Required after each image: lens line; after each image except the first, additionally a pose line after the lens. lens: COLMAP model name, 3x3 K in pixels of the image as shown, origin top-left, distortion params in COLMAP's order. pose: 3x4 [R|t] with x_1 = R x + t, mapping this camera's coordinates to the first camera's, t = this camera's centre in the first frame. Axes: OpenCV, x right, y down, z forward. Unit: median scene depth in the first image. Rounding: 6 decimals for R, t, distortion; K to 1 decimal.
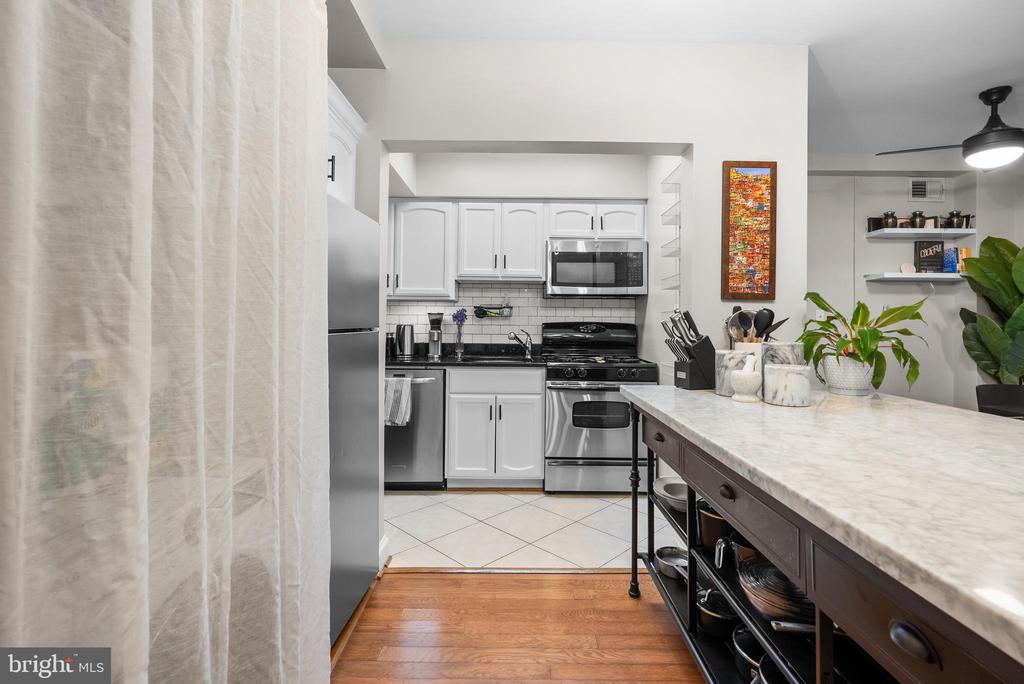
lens RADIAL K [[476.3, 0, 514.0], [0, 476.3, 316.7], [0, 0, 1]] dist [-0.001229, 0.000109]
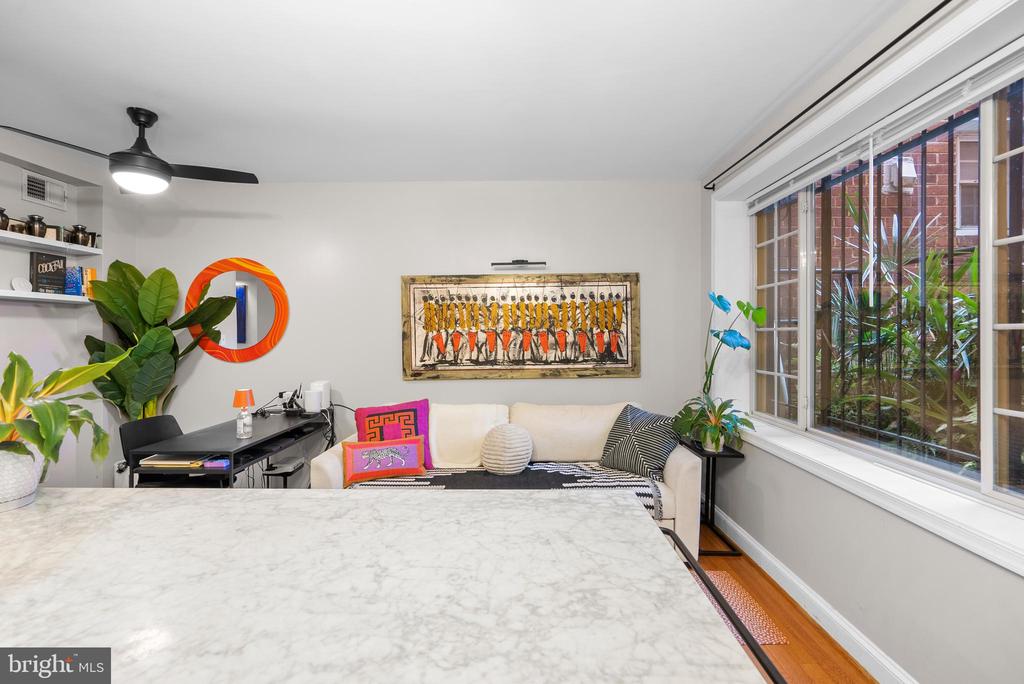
lens RADIAL K [[474.0, 0, 517.2], [0, 474.0, 334.8], [0, 0, 1]] dist [-0.004357, 0.000207]
pose [[0.011427, -0.012900, 0.999852, 0.056945], [-0.012480, 0.999837, 0.013042, -0.040750], [-0.999857, -0.012627, 0.011264, 0.177421]]
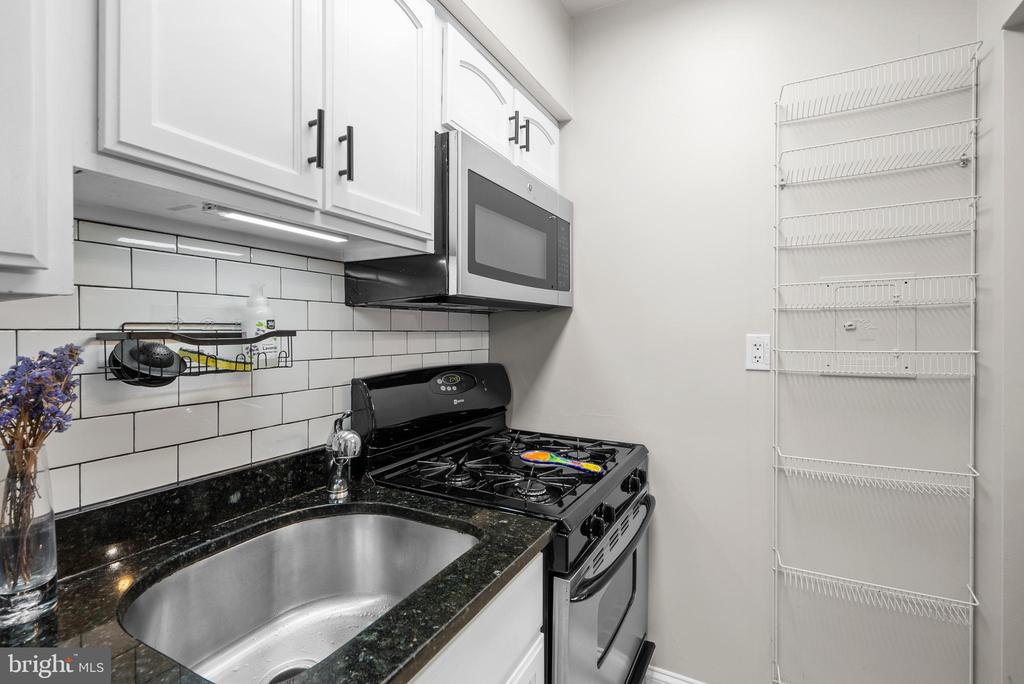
lens RADIAL K [[474.0, 0, 517.2], [0, 474.0, 334.8], [0, 0, 1]] dist [-0.004357, 0.000207]
pose [[0.464391, -0.013885, 0.885521, -0.197317], [-0.007350, 0.999782, 0.019531, -0.026699], [-0.885600, -0.015579, 0.464188, 0.804209]]
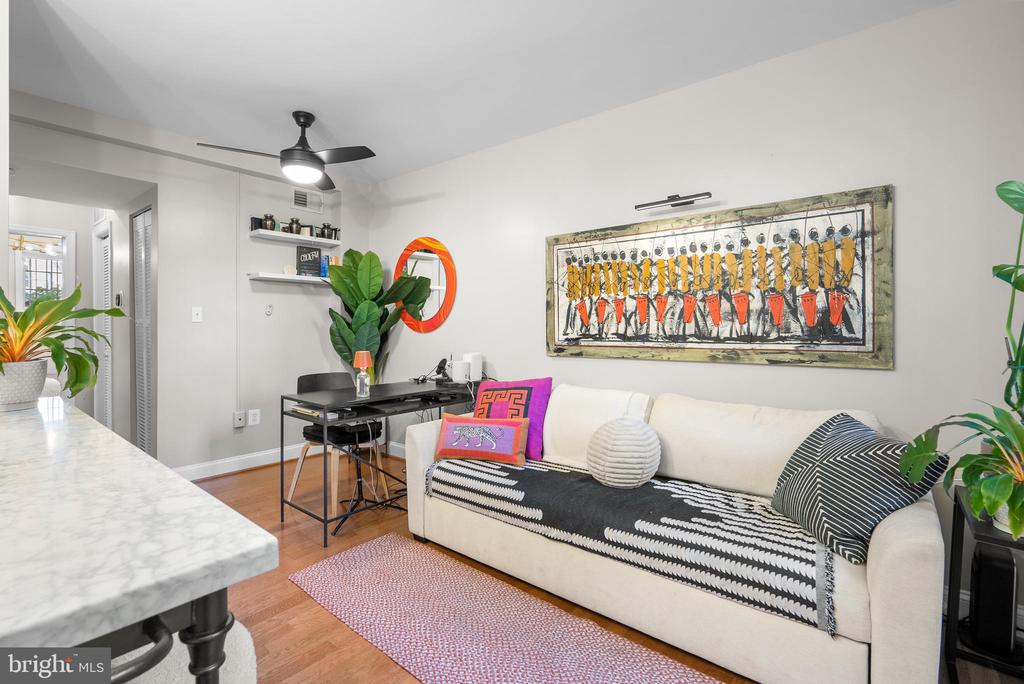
lens RADIAL K [[471.5, 0, 517.6], [0, 471.5, 329.9], [0, 0, 1]] dist [-0.002321, 0.000770]
pose [[0.634752, -0.014162, 0.772586, 0.343201], [-0.009505, 0.999613, 0.026133, 0.000504], [-0.772657, -0.023931, 0.634372, -0.082618]]
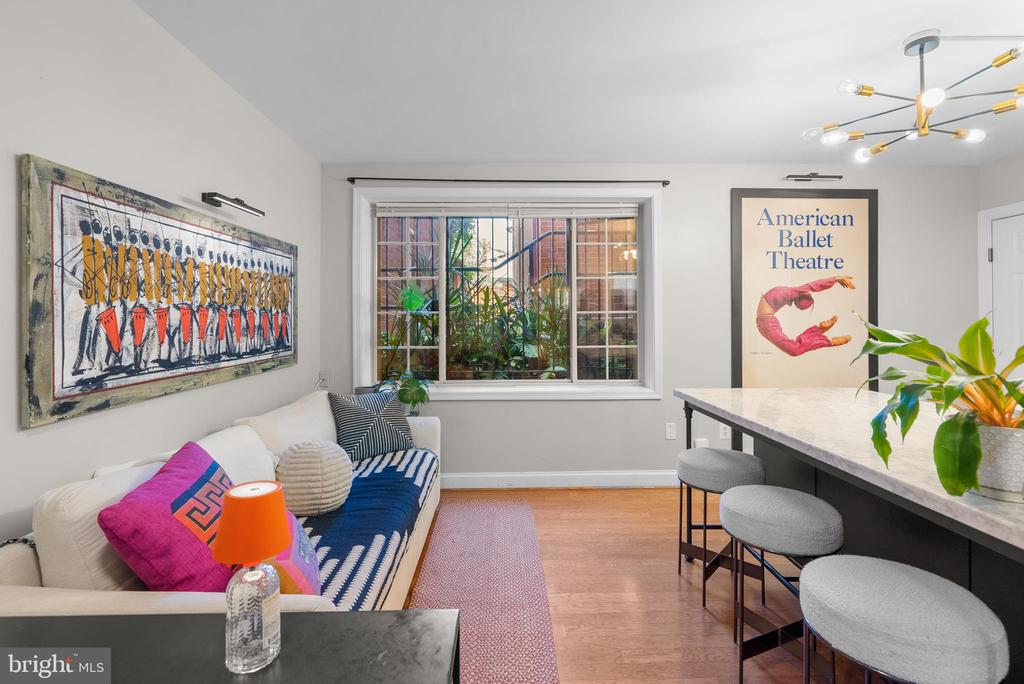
lens RADIAL K [[471.6, 0, 511.9], [0, 471.6, 315.2], [0, 0, 1]] dist [-0.000557, 0.000859]
pose [[-0.999933, -0.004628, -0.010580, 0.669661], [-0.004340, 0.999623, -0.027094, -0.011464], [0.010701, -0.027047, -0.999577, 0.811565]]
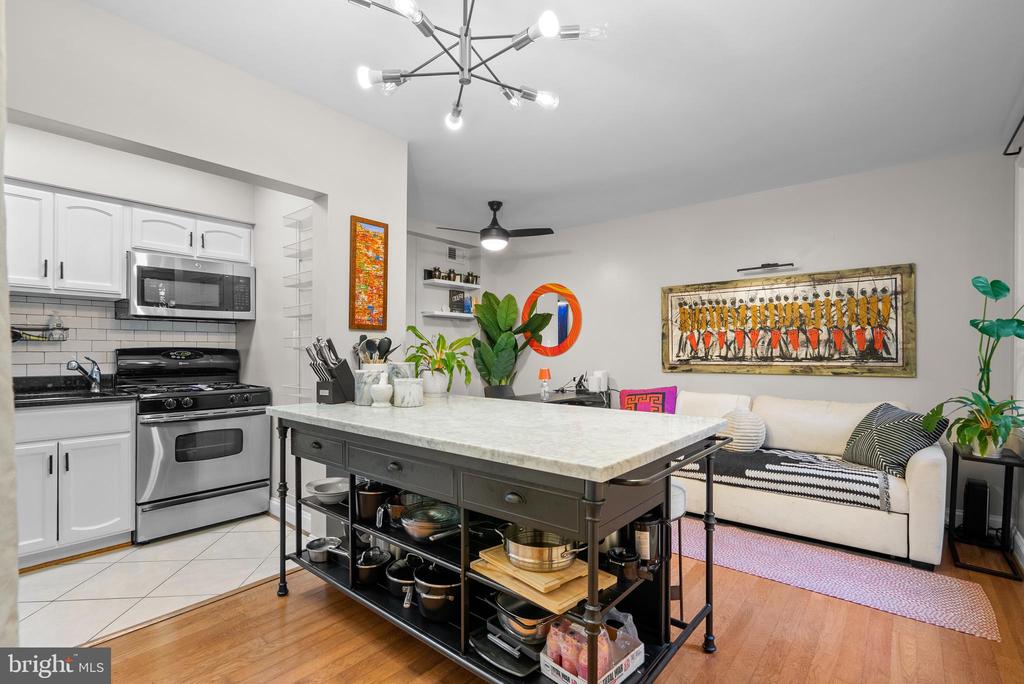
lens RADIAL K [[481.3, 0, 510.8], [0, 481.3, 351.9], [0, 0, 1]] dist [-0.001562, 0.001001]
pose [[0.640253, -0.010457, 0.768093, -0.153760], [-0.007487, 0.999775, 0.019852, -0.003095], [-0.768127, -0.018462, 0.640031, -0.066638]]
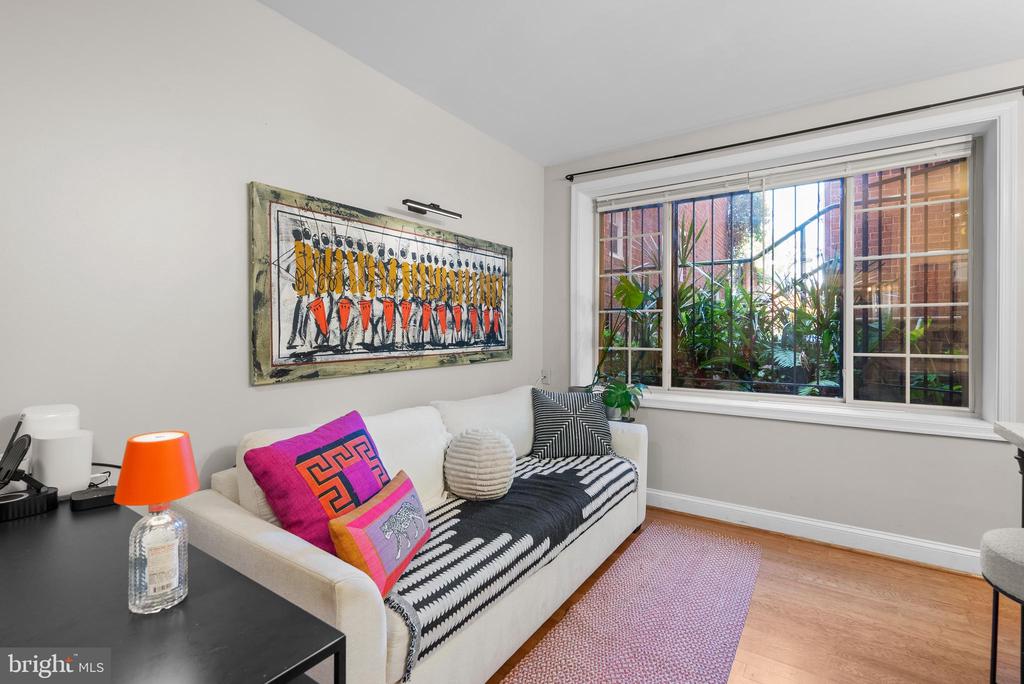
lens RADIAL K [[471.5, 0, 517.6], [0, 471.5, 329.9], [0, 0, 1]] dist [-0.002321, 0.000770]
pose [[-0.828039, -0.009322, 0.560593, 0.531601], [-0.019747, 0.999726, -0.012544, 0.011358], [-0.560323, -0.021457, -0.827996, 0.690508]]
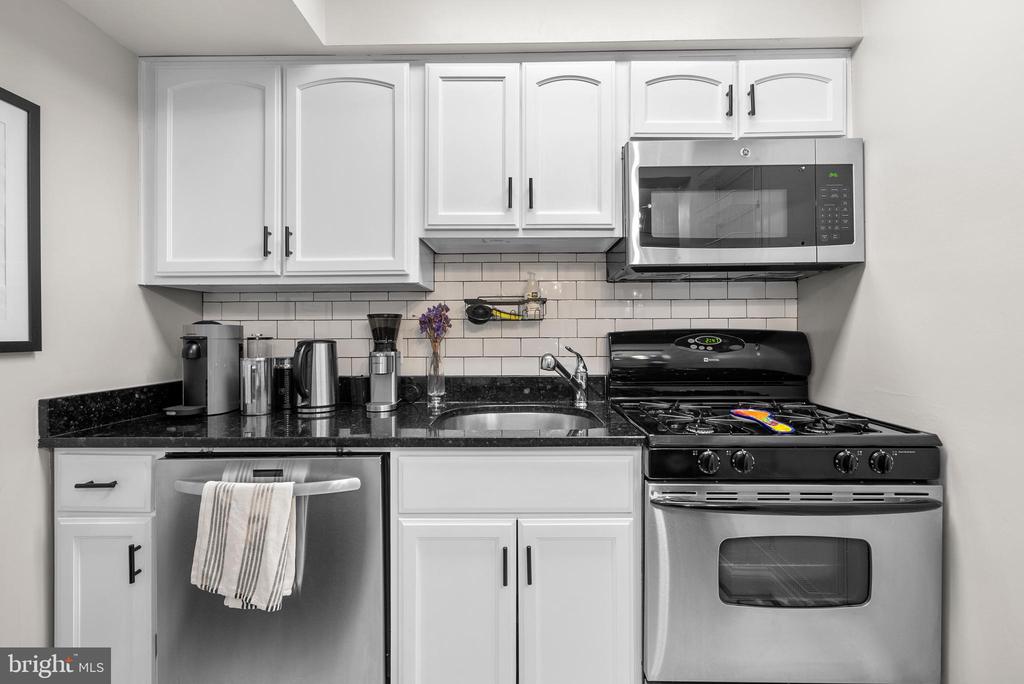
lens RADIAL K [[471.5, 0, 517.6], [0, 471.5, 329.9], [0, 0, 1]] dist [-0.002321, 0.000770]
pose [[0.999847, -0.014560, -0.009670, -0.029052], [0.014647, 0.999853, 0.008911, 0.005802], [0.009539, -0.009051, 0.999914, 0.564199]]
